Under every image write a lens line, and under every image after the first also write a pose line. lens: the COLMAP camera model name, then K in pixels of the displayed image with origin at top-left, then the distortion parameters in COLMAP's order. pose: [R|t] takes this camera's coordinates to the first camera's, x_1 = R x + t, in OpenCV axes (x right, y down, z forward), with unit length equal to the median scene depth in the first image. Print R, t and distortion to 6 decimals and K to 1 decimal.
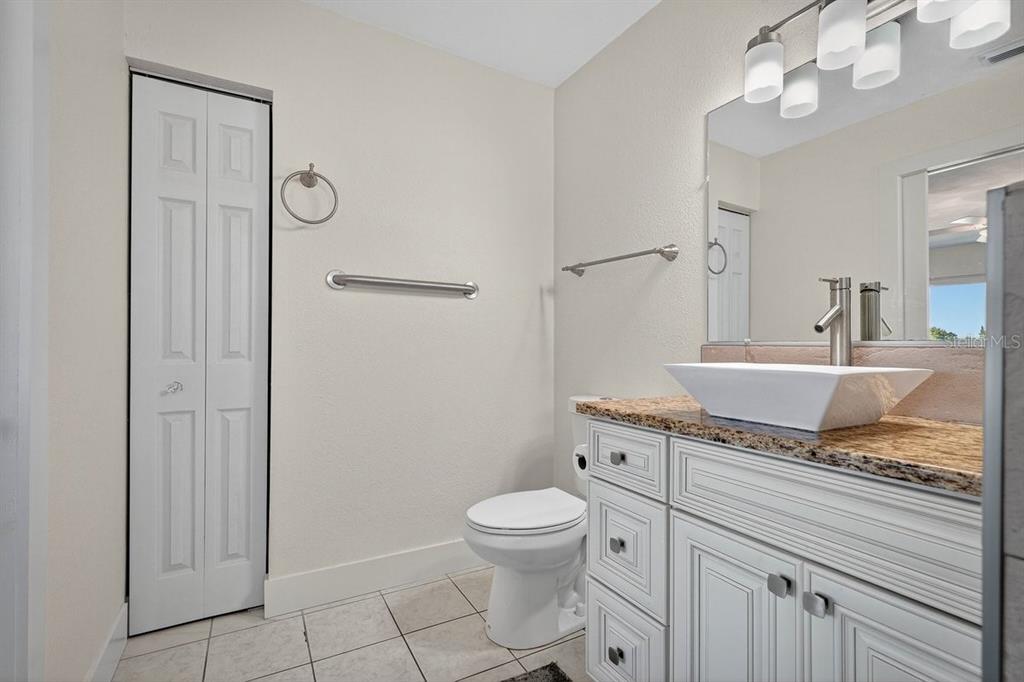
lens RADIAL K [[458.7, 0, 509.4], [0, 458.7, 341.6], [0, 0, 1]] dist [0.001820, 0.000130]
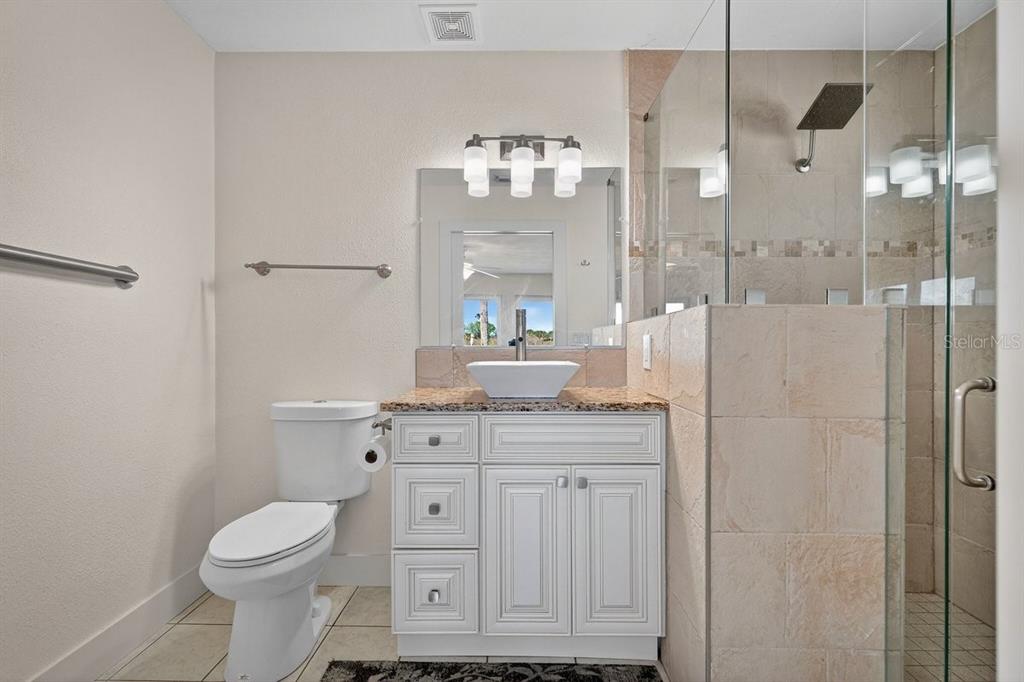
lens RADIAL K [[458.7, 0, 509.4], [0, 458.7, 341.6], [0, 0, 1]] dist [0.001820, 0.000130]
pose [[0.498563, -0.001954, 0.866851, -0.795013], [-0.002987, 0.999988, 0.003972, -0.026808], [-0.866848, -0.004570, 0.498551, 0.197644]]
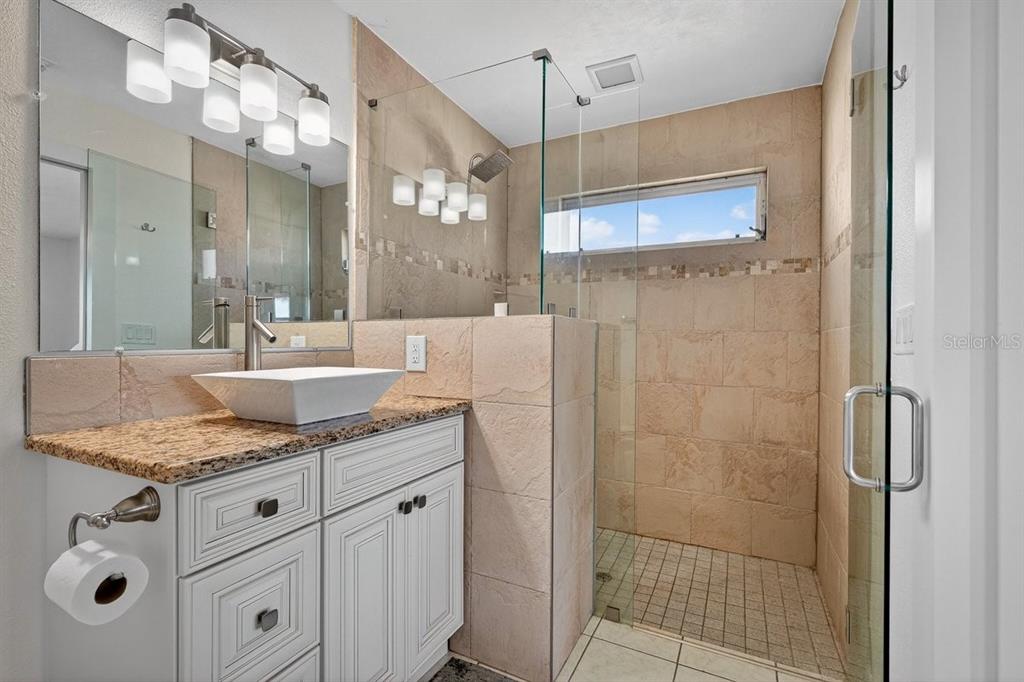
lens RADIAL K [[458.7, 0, 509.4], [0, 458.7, 341.6], [0, 0, 1]] dist [0.001820, 0.000130]
pose [[-0.555018, -0.009805, 0.831781, -0.660323], [-0.014520, 0.999892, 0.002098, -0.034645], [-0.831712, -0.010913, -0.555101, 1.144059]]
